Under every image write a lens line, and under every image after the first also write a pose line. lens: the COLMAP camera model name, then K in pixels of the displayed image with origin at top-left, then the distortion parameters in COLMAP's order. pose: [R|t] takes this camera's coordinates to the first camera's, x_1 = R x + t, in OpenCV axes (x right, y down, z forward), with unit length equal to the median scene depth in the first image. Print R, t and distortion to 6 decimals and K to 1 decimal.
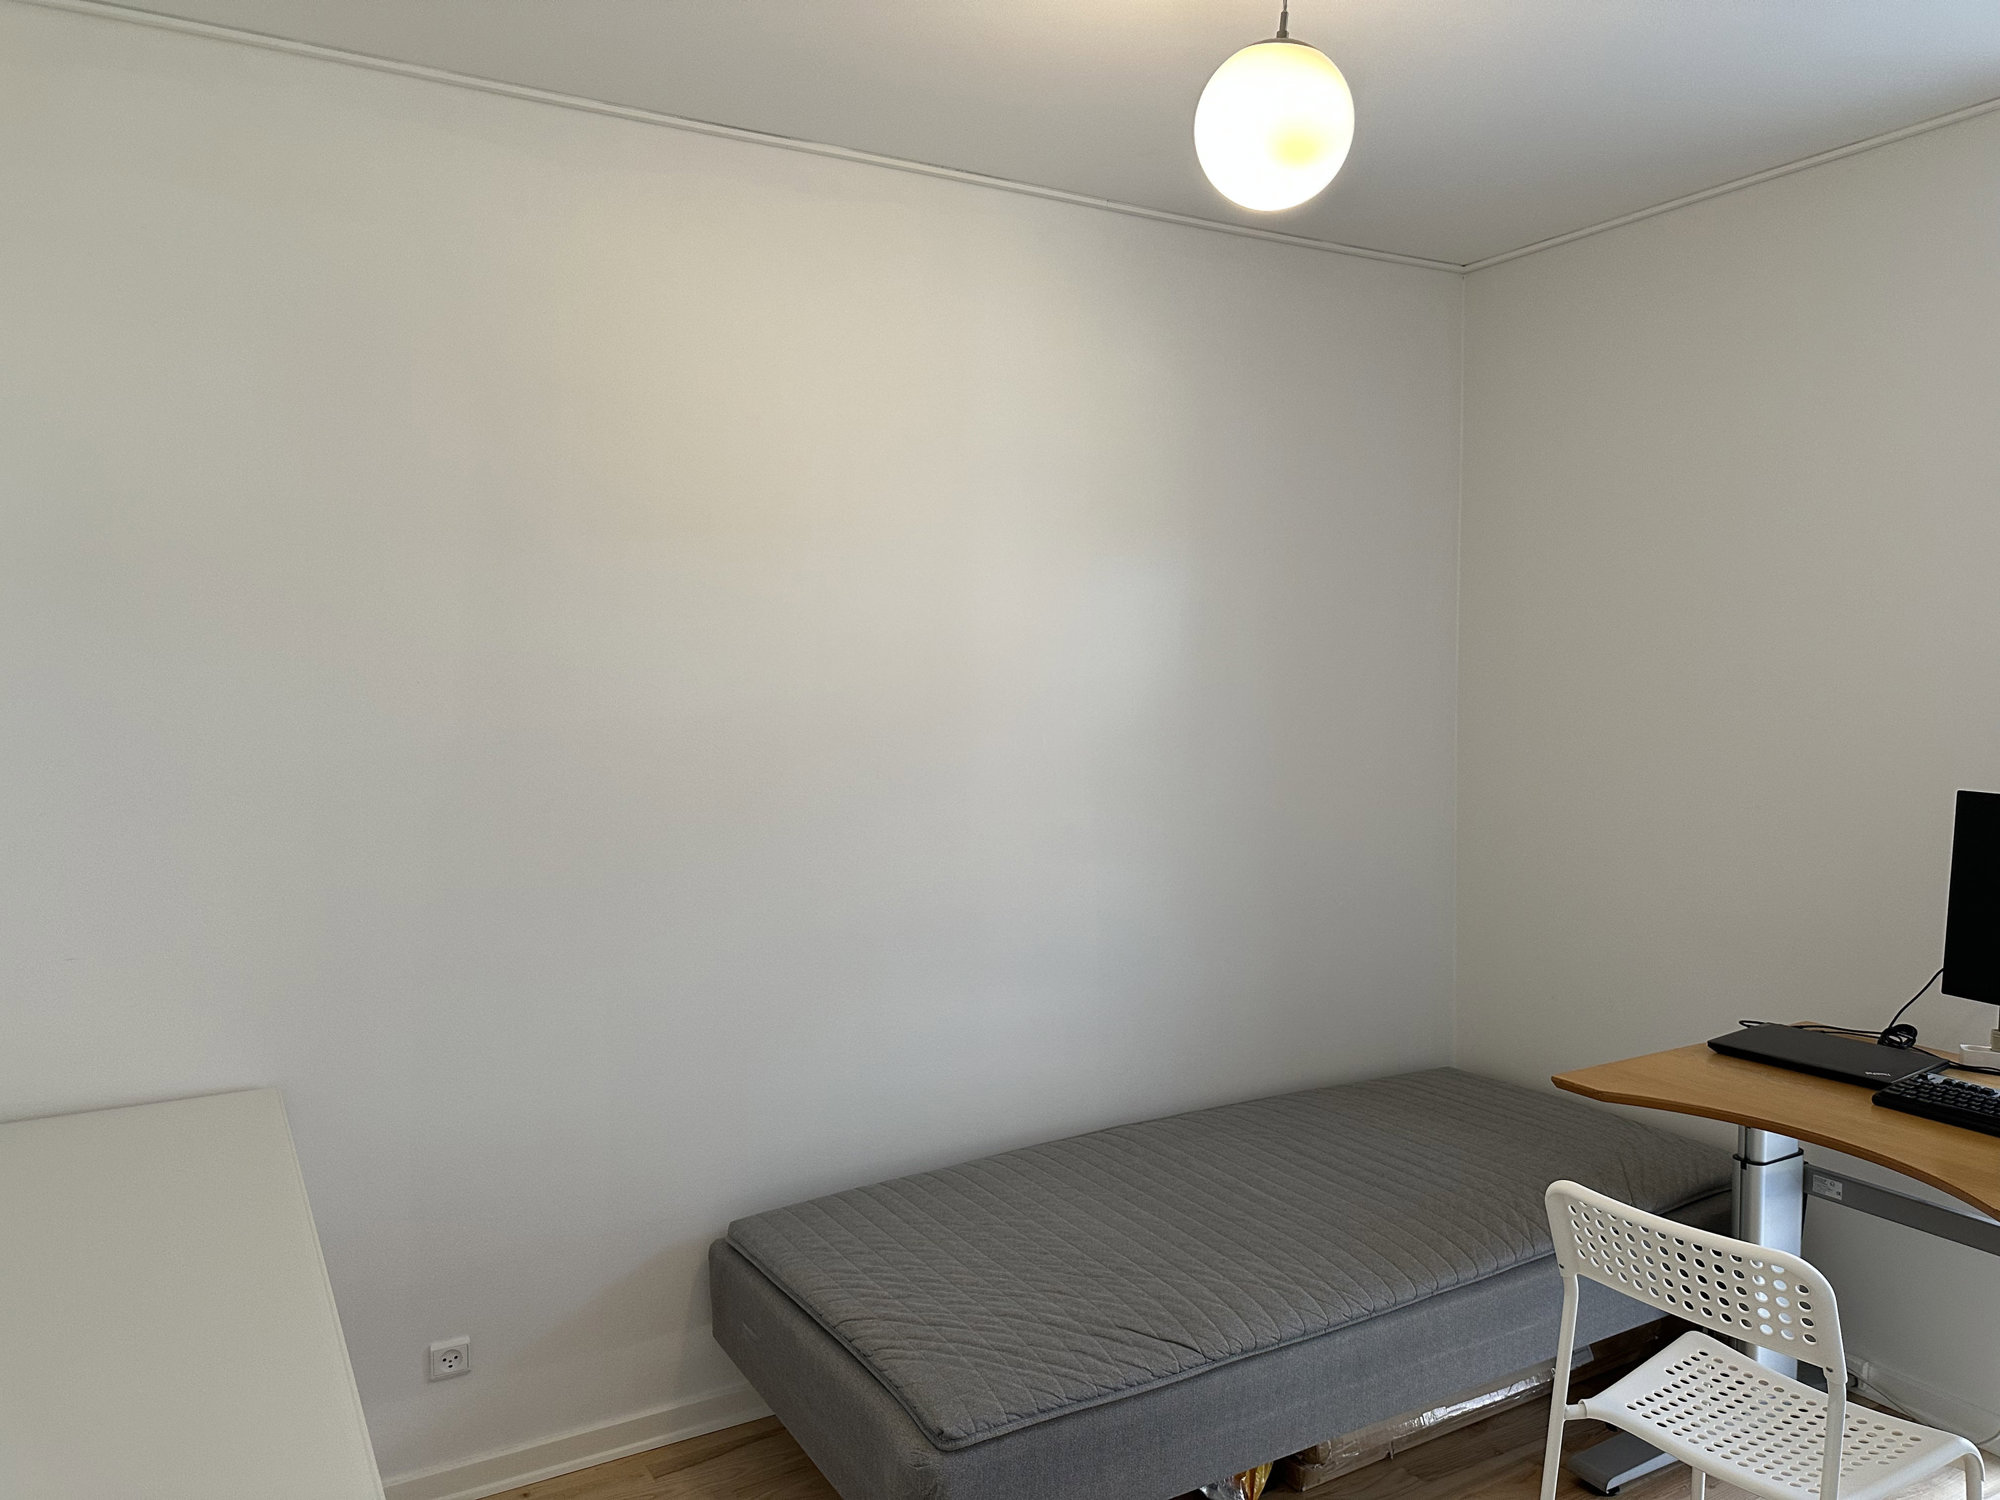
lens RADIAL K [[1425.9, 0, 1000.0], [0, 1425.9, 750.0], [0, 0, 1]] dist [0.104695, -0.170298]
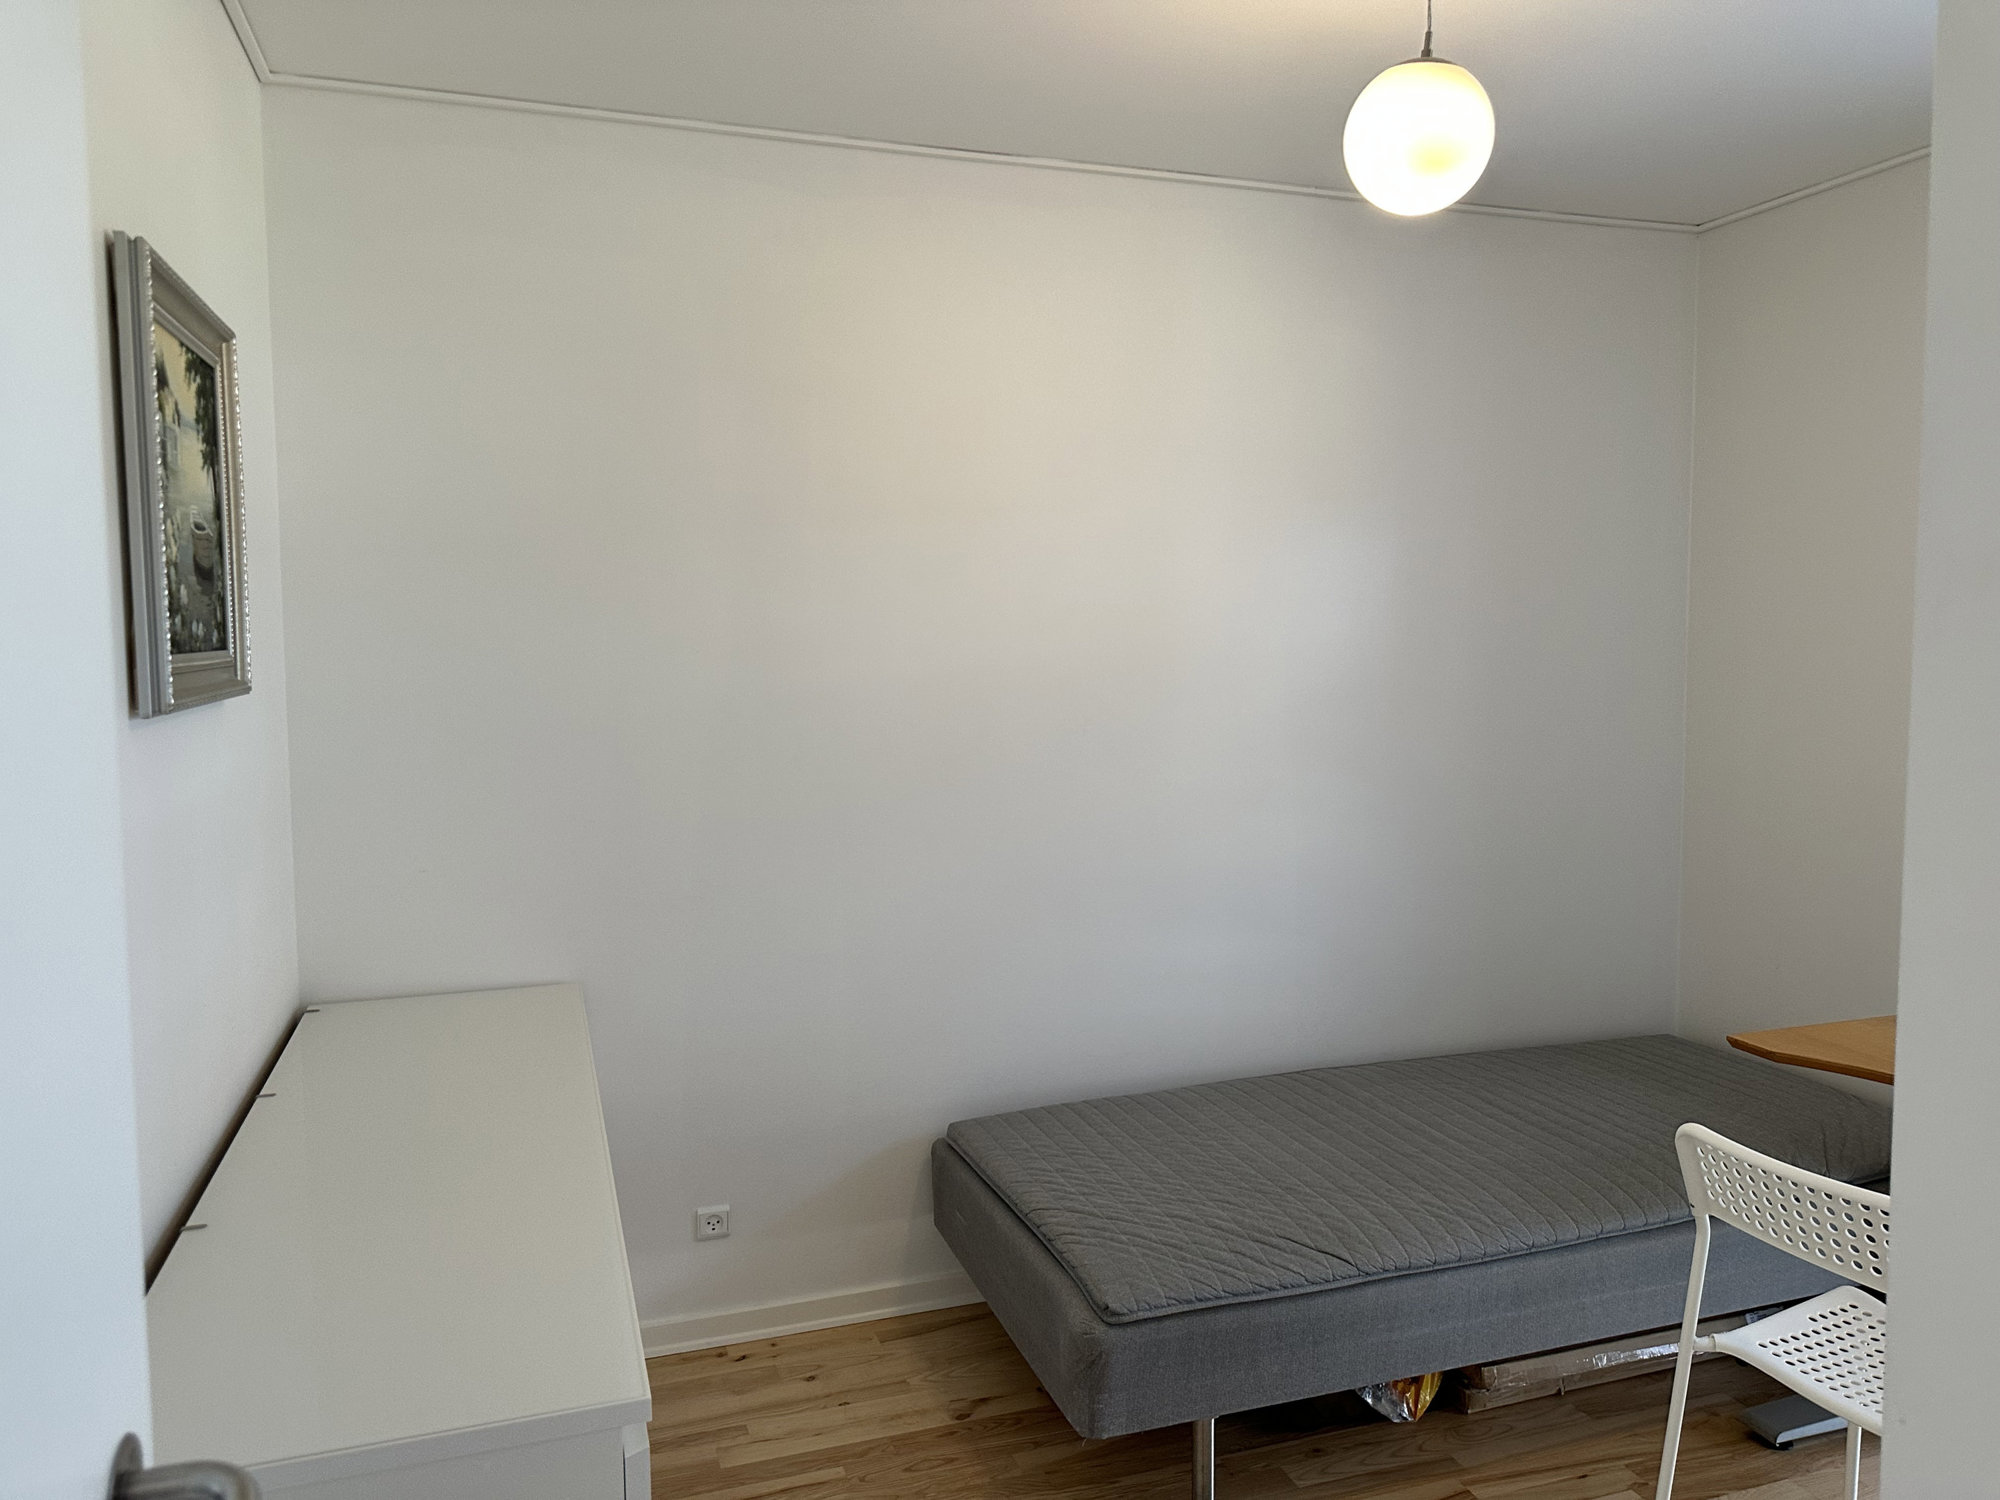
lens RADIAL K [[1403.6, 0, 995.9], [0, 1403.6, 737.3], [0, 0, 1]] dist [0.145355, -0.194070]
pose [[0.980976, 0.014792, -0.193567, 0.071791], [-0.011219, 0.999746, 0.019542, 0.000889], [0.193807, -0.016999, 0.980892, -0.097580]]
